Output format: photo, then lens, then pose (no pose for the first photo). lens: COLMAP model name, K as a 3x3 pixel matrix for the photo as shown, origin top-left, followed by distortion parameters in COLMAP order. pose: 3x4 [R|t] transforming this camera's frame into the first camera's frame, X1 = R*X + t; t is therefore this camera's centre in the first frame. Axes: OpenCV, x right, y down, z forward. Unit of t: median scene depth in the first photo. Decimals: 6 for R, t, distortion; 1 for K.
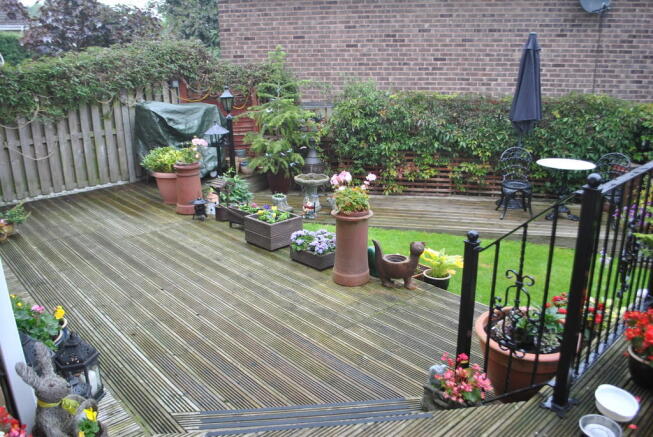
lens RADIAL K [[526.7, 0, 335.4], [0, 526.7, 219.1], [0, 0, 1]] dist [-0.072430, -0.001883]
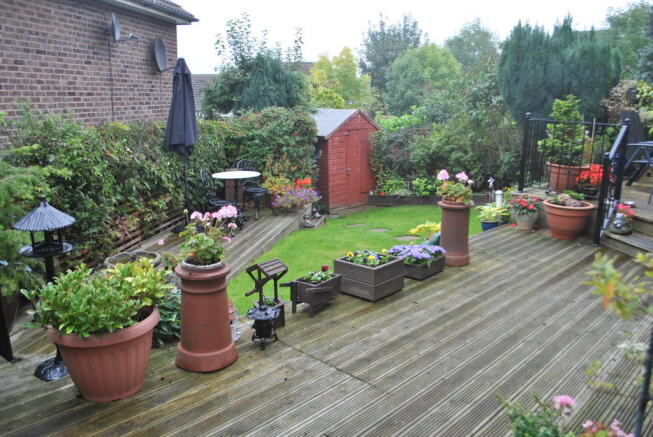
lens RADIAL K [[526.7, 0, 335.4], [0, 526.7, 219.1], [0, 0, 1]] dist [-0.072430, -0.001883]
pose [[-0.060333, -0.211351, 0.975546, -0.577777], [0.296812, 0.929321, 0.219693, -0.165616], [-0.953028, 0.302809, 0.006663, 0.659132]]
